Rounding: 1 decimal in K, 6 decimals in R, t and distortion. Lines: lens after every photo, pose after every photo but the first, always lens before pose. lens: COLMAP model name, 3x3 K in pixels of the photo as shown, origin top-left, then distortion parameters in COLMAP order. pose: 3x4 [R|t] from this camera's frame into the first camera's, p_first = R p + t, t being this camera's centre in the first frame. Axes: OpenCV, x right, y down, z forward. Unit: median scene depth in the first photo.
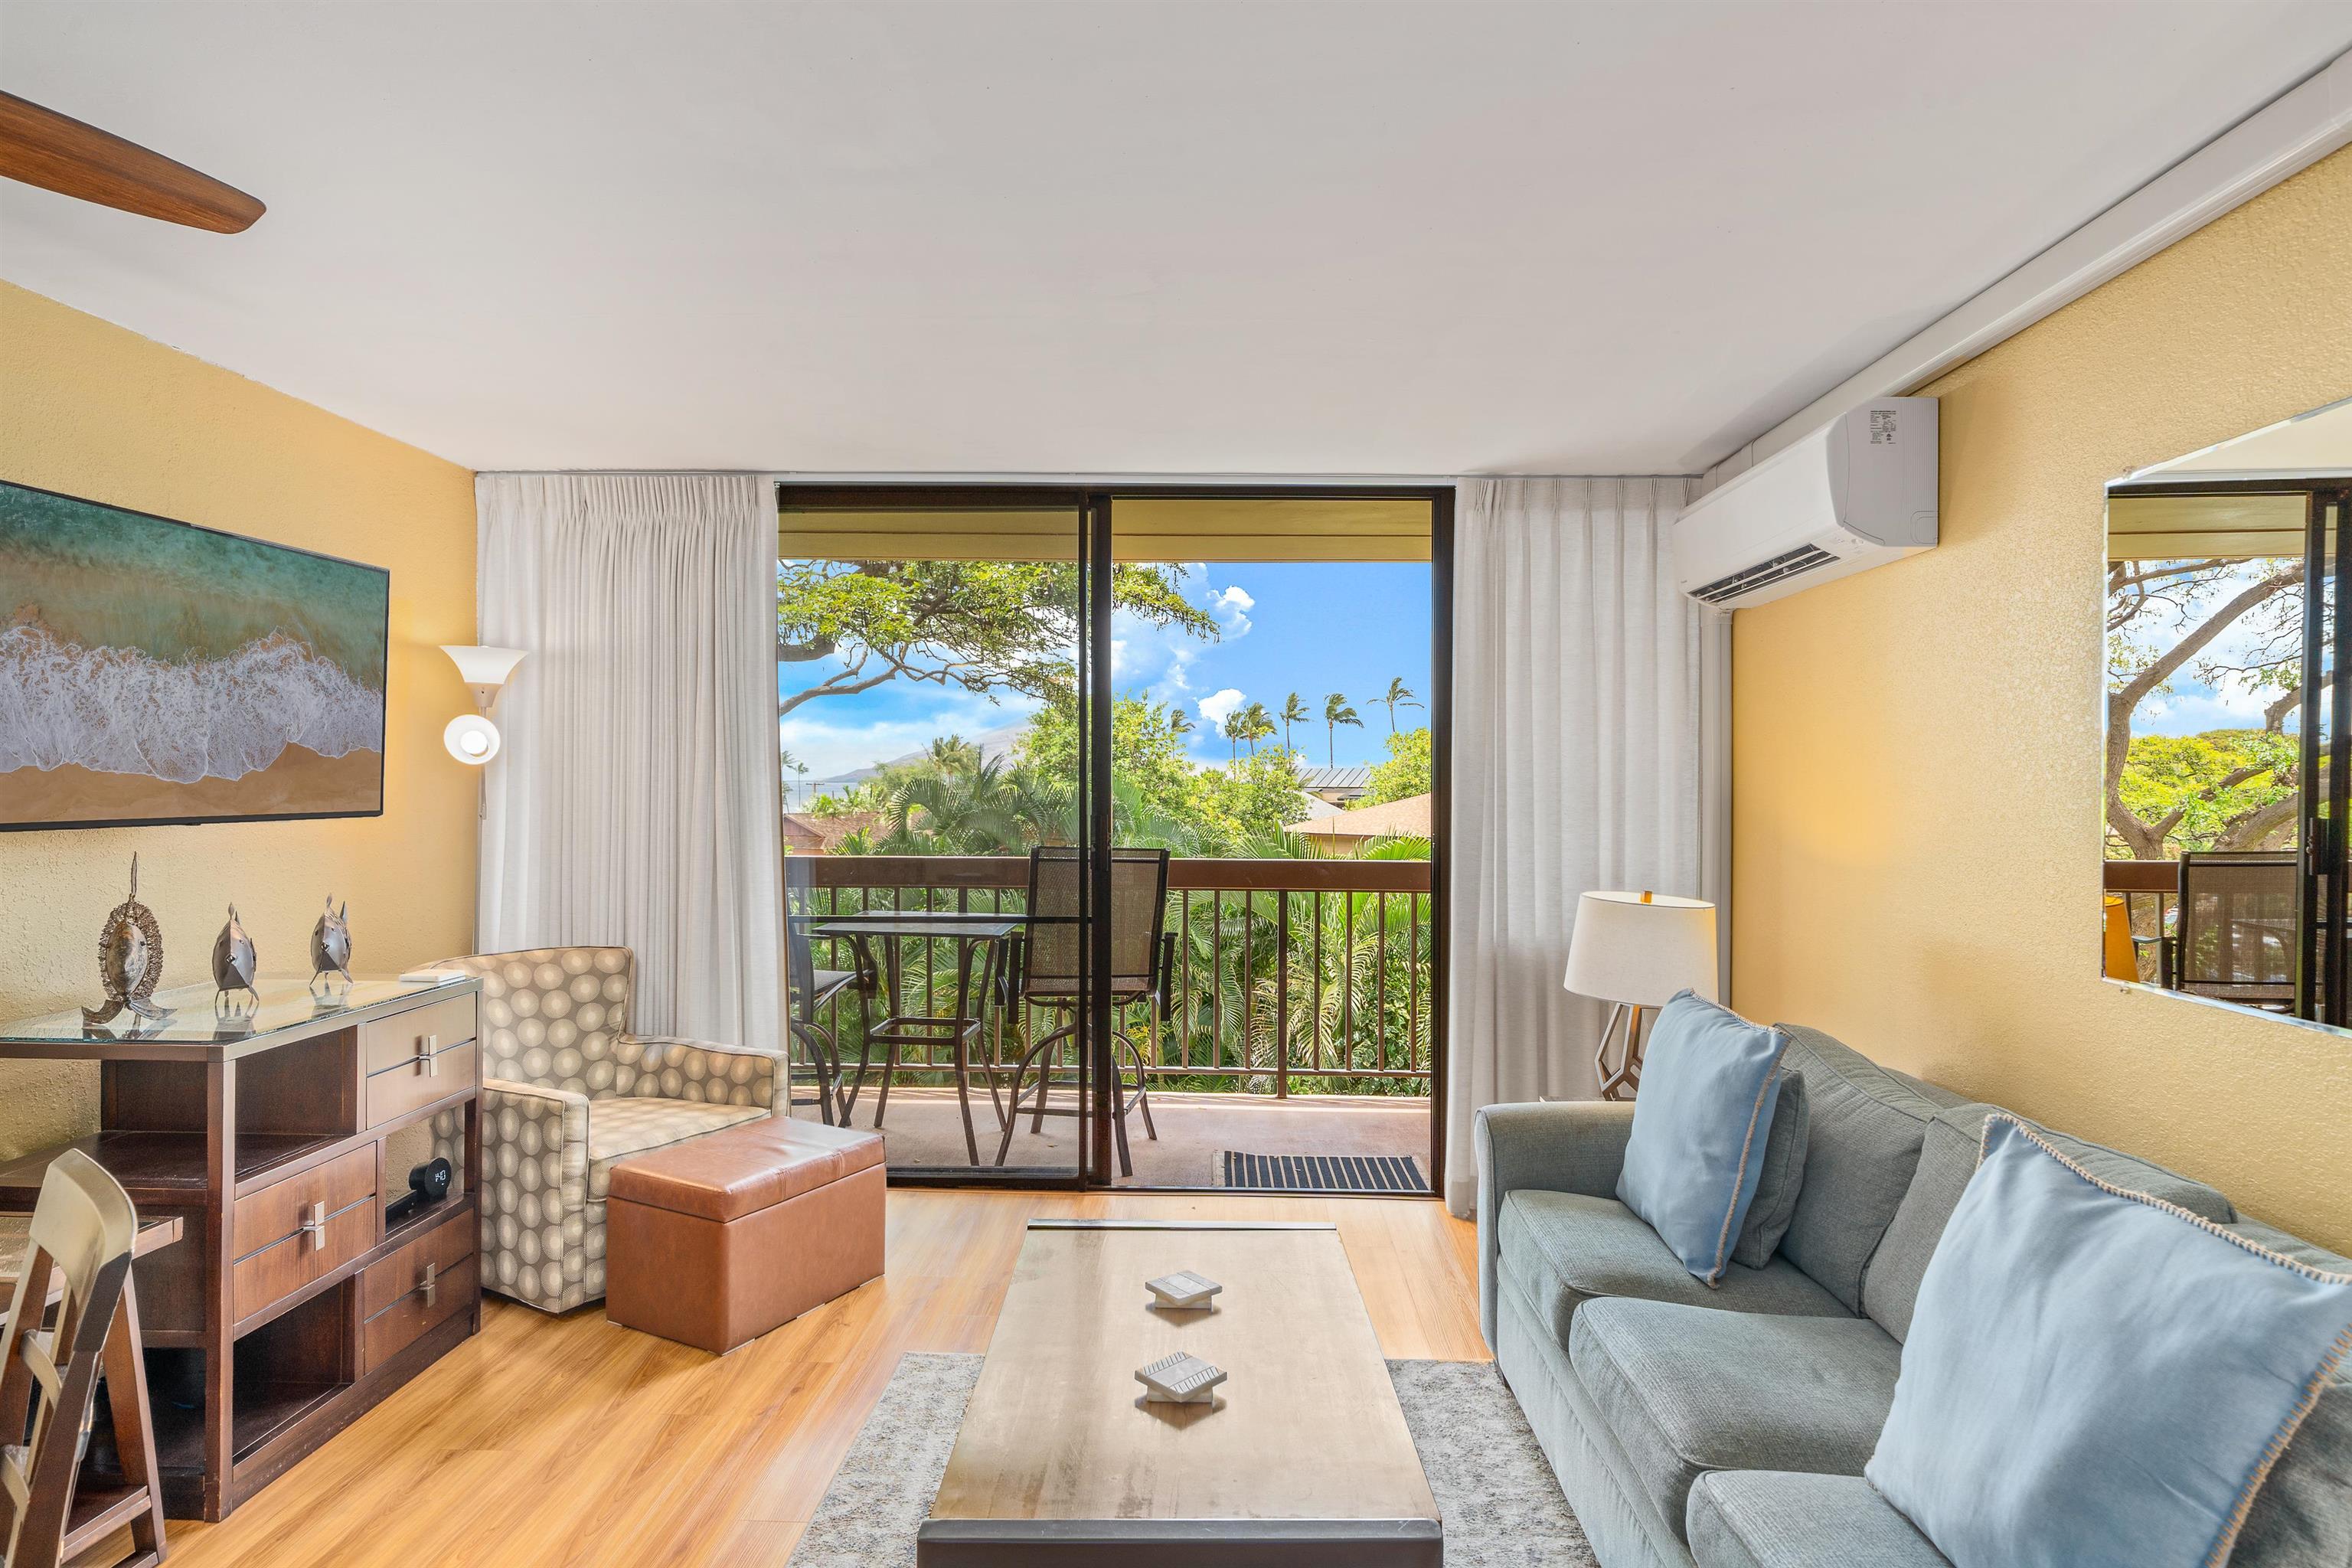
lens RADIAL K [[1278.3, 0, 1197.9], [0, 1278.3, 795.6], [0, 0, 1]] dist [0.000852, -0.000671]
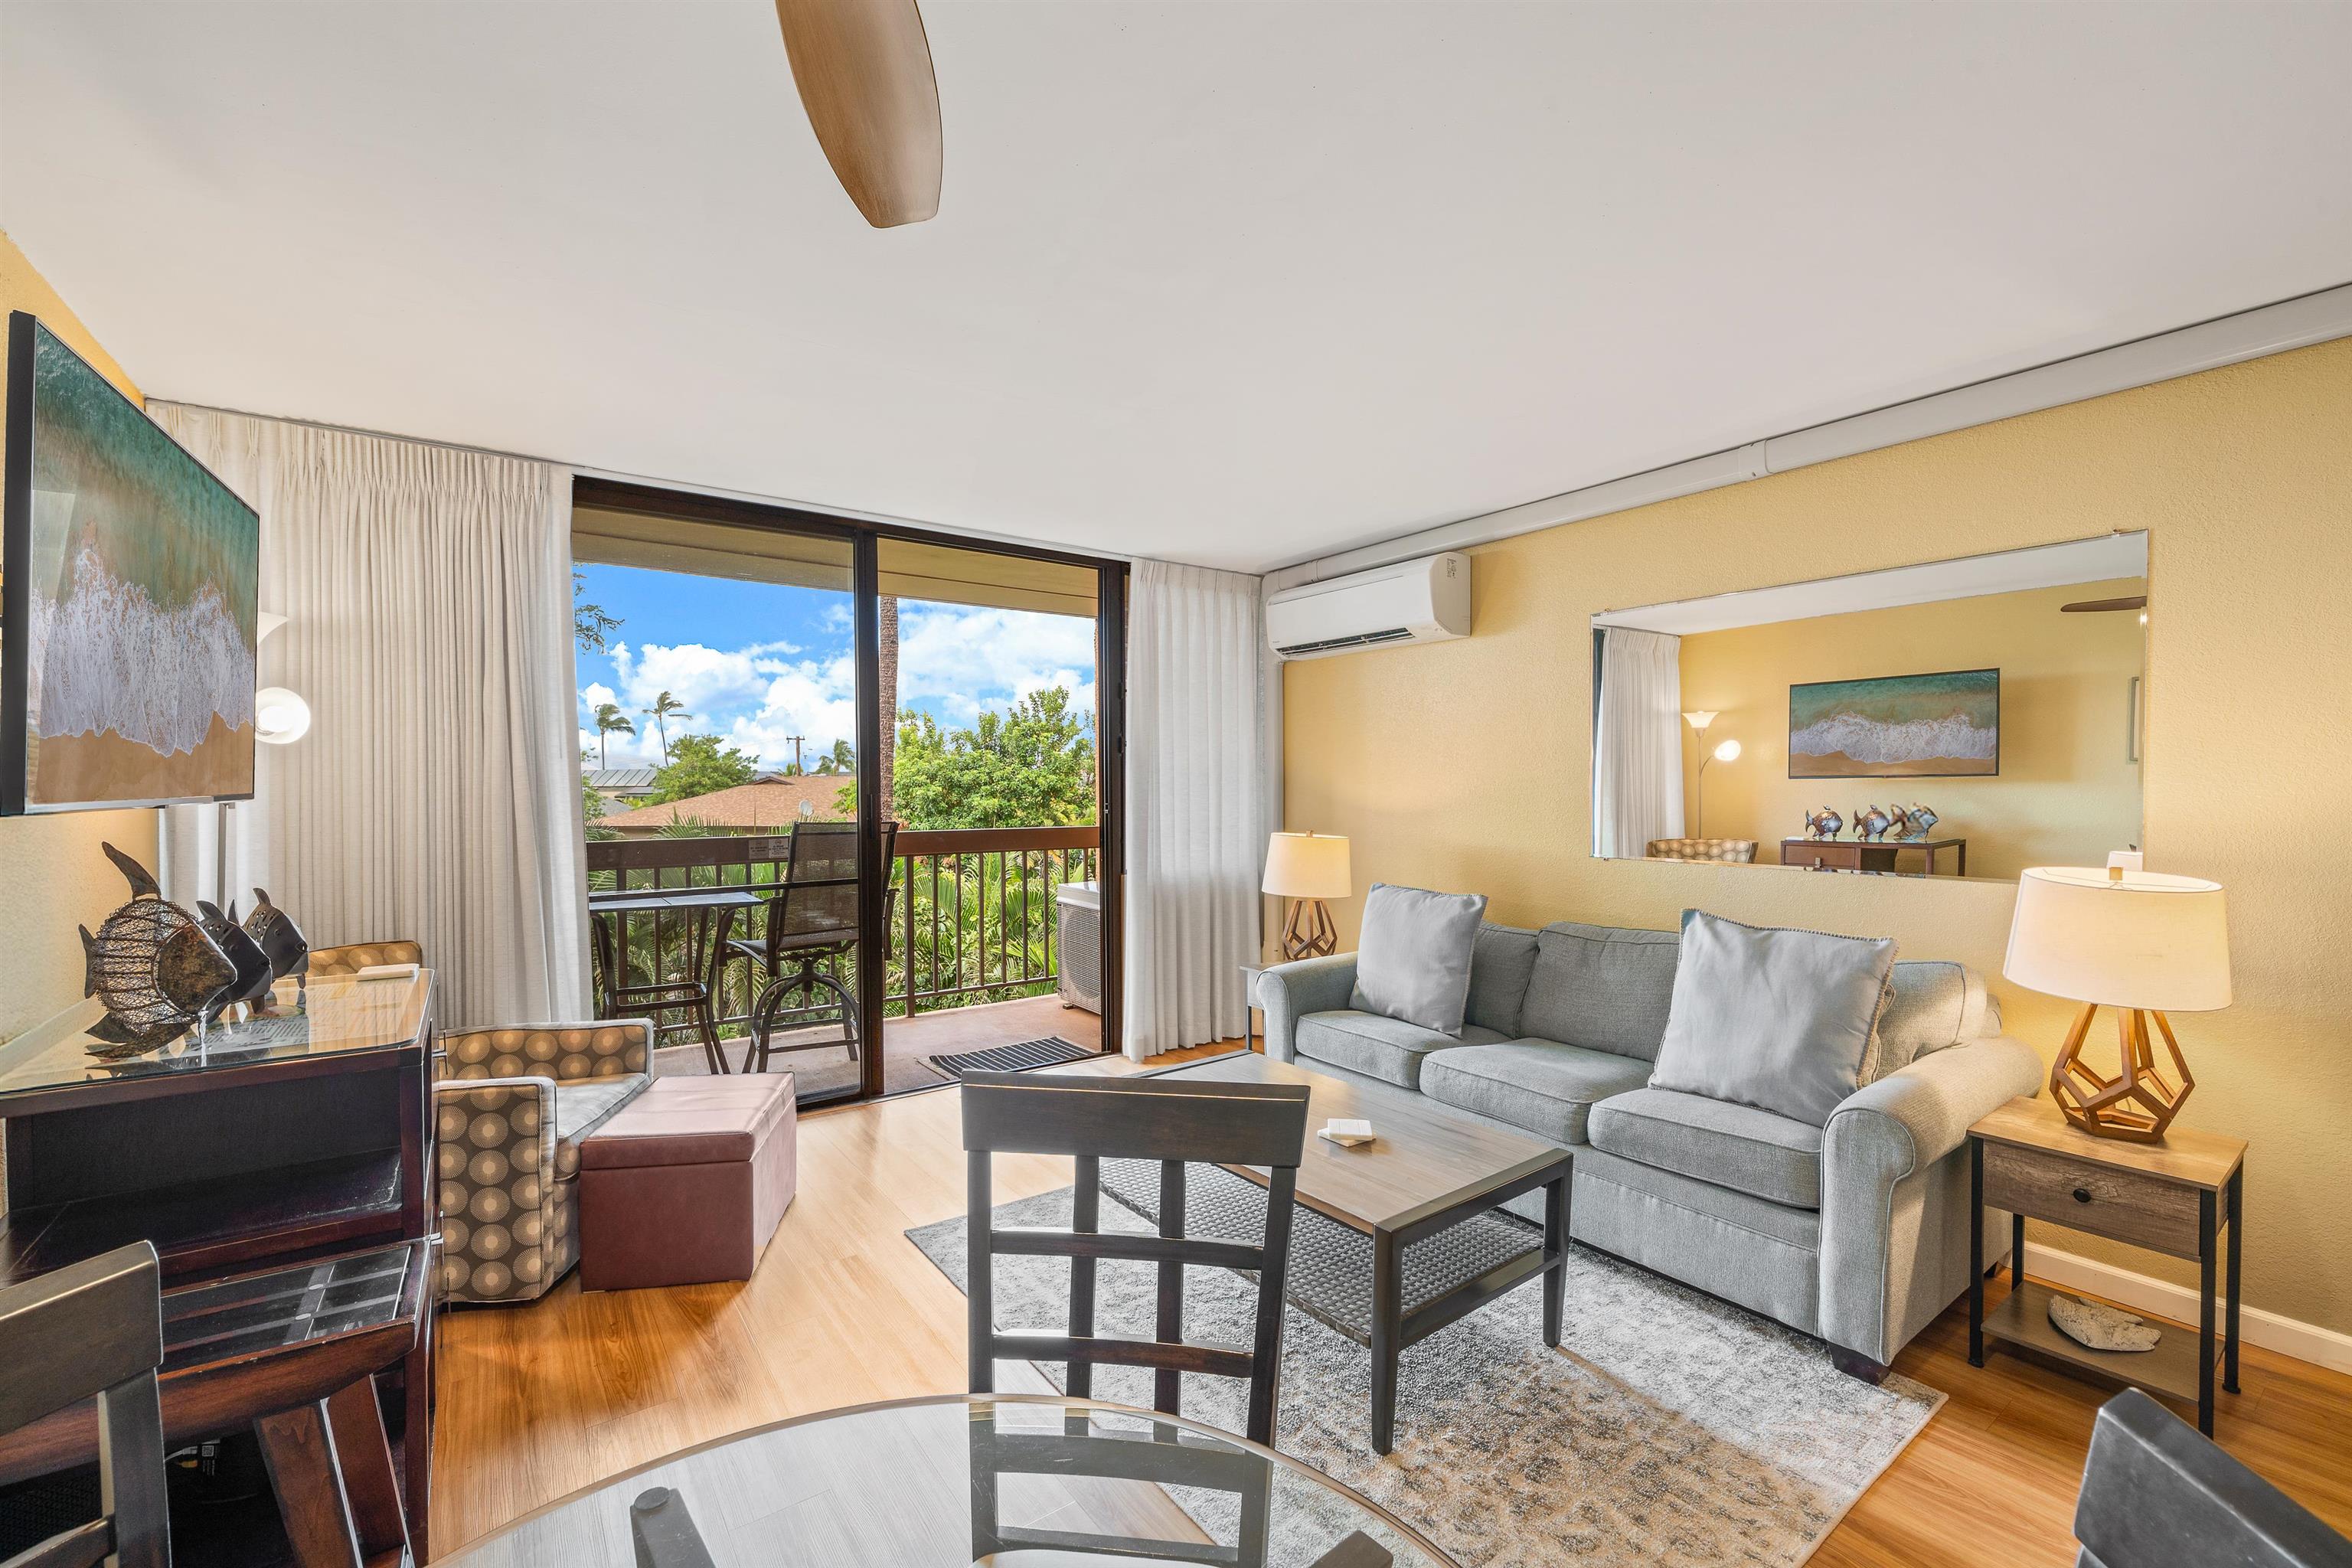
lens RADIAL K [[976.2, 0, 1184.5], [0, 976.2, 813.3], [0, 0, 1]] dist [-0.002270, -0.000292]
pose [[0.796921, -0.028157, 0.603426, -0.538187], [0.014265, 0.999512, 0.027800, 0.014904], [-0.603914, -0.013546, 0.796934, 0.097544]]
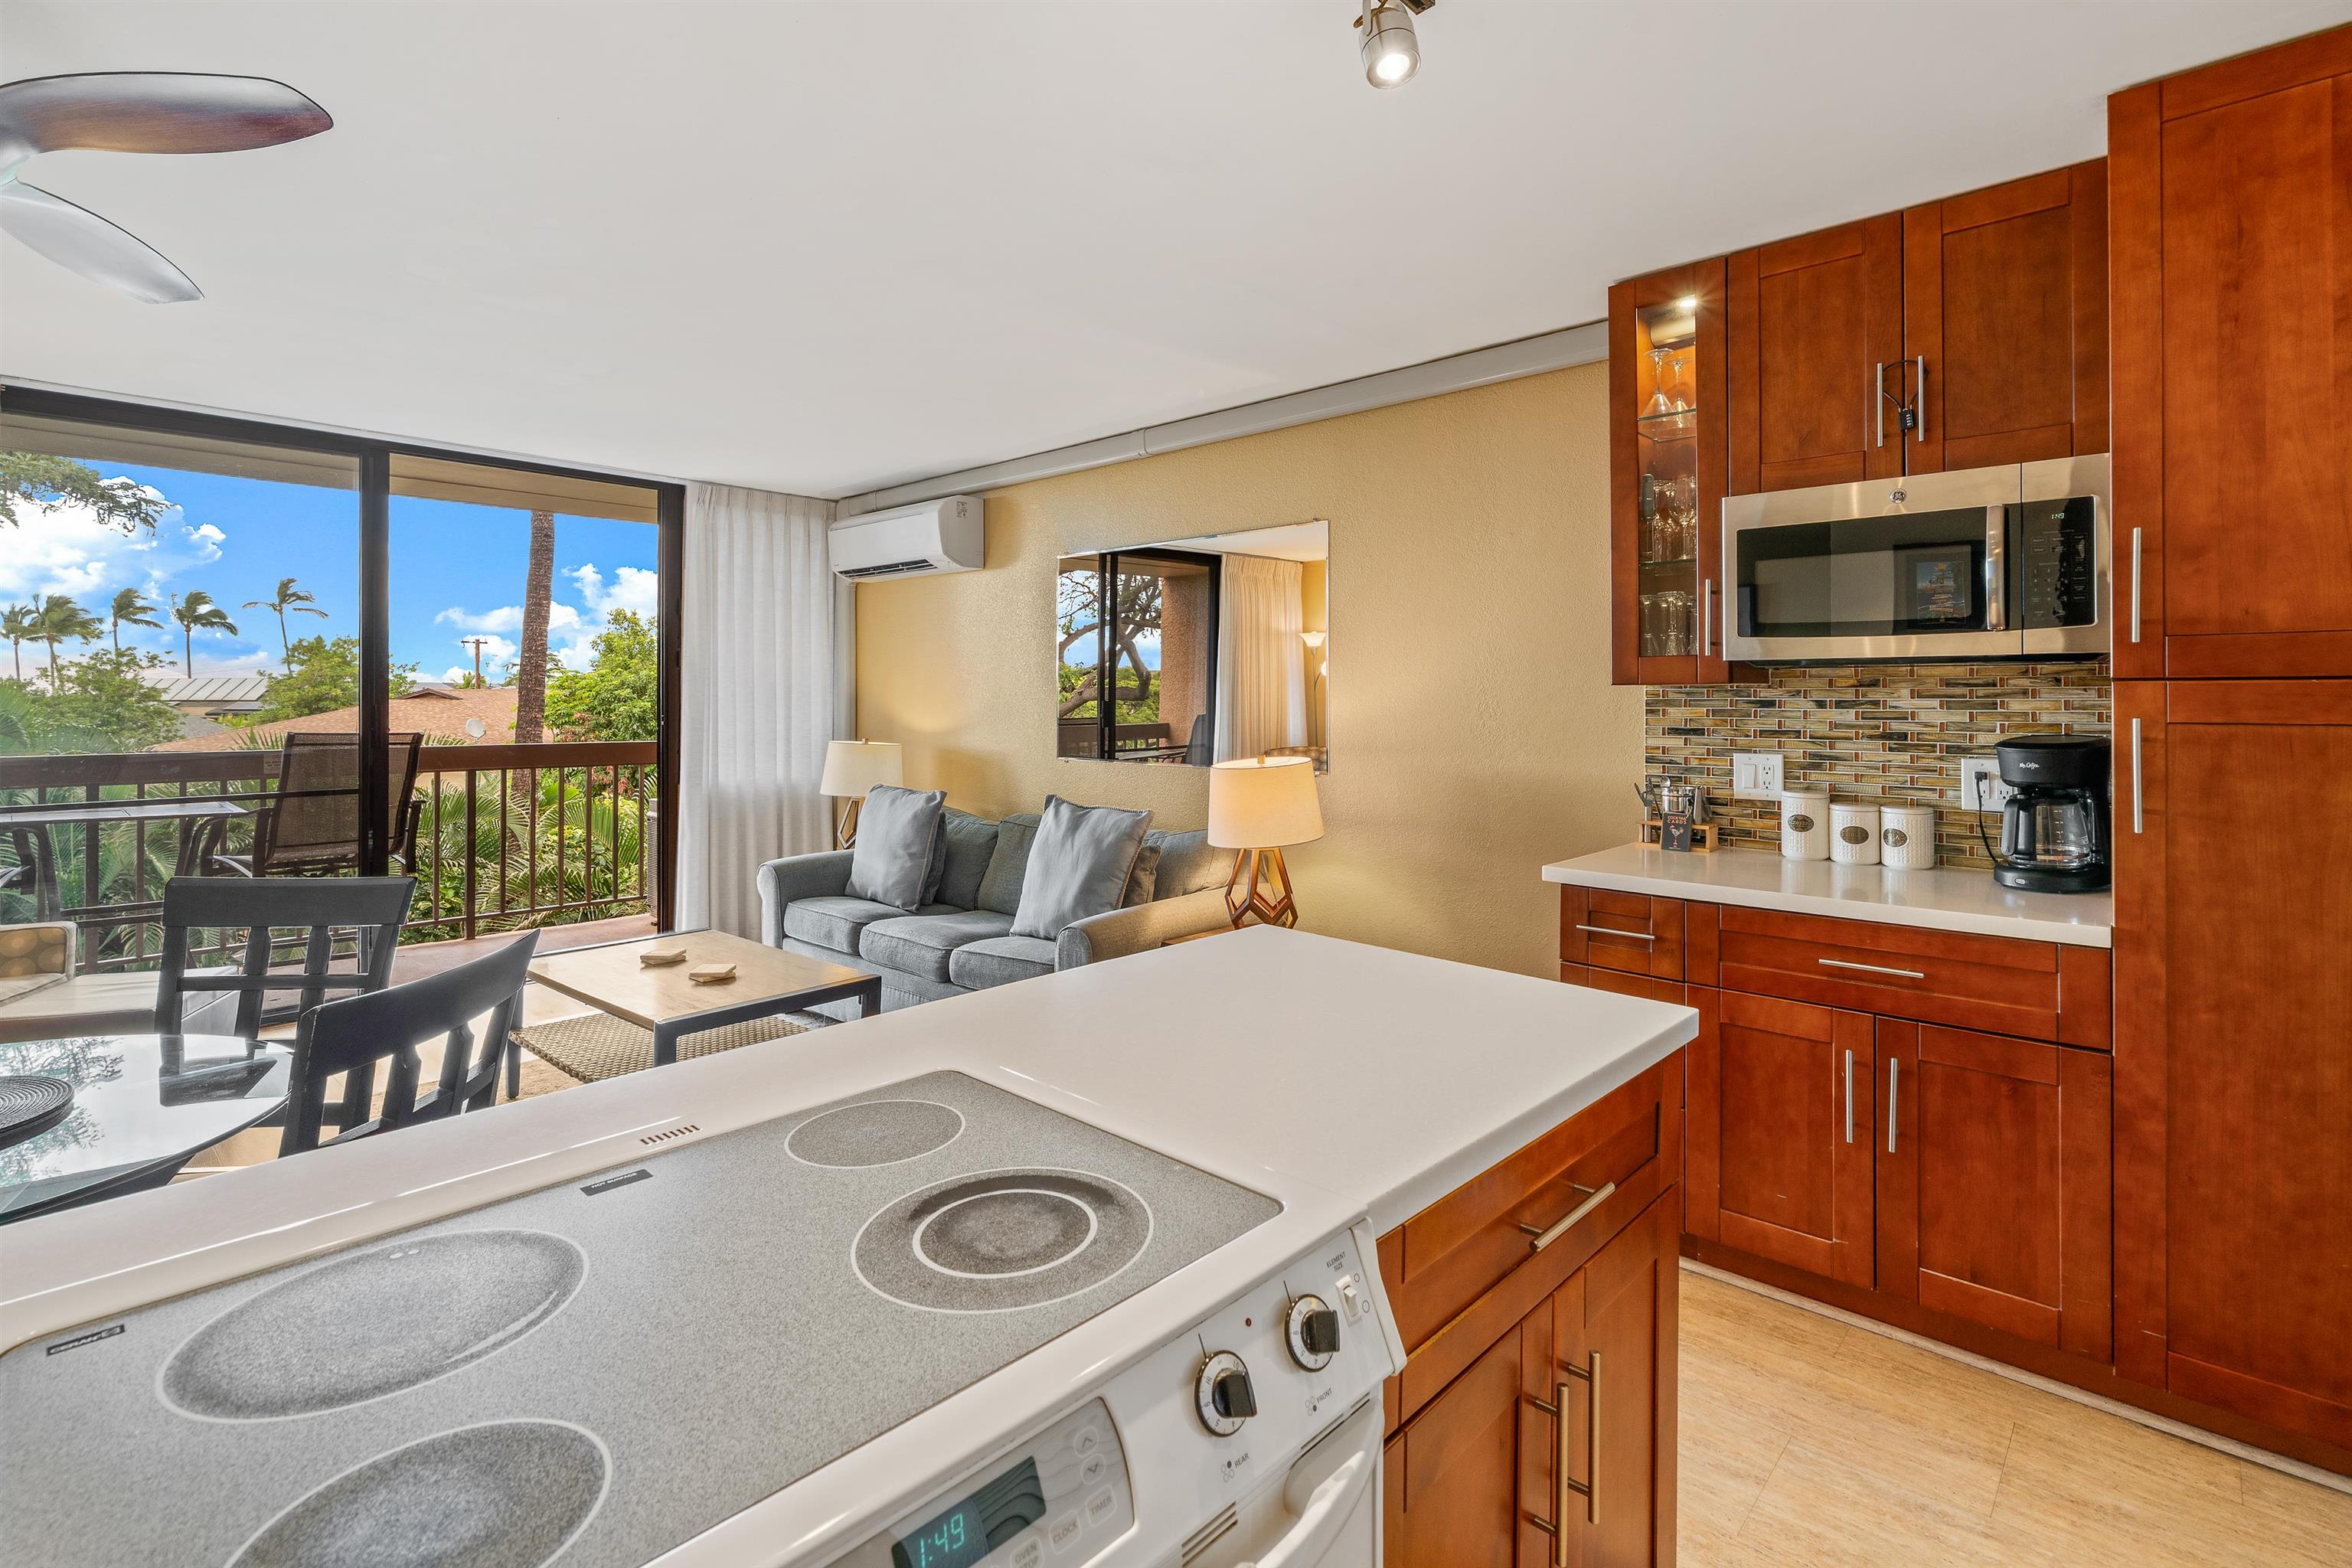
lens RADIAL K [[1090.6, 0, 1246.0], [0, 1090.6, 690.8], [0, 0, 1]] dist [-0.001225, -0.001891]
pose [[0.635747, 0.002149, 0.771894, -0.476172], [0.008904, 0.999909, -0.010117, 0.026355], [-0.771846, 0.013305, 0.635670, -0.430050]]
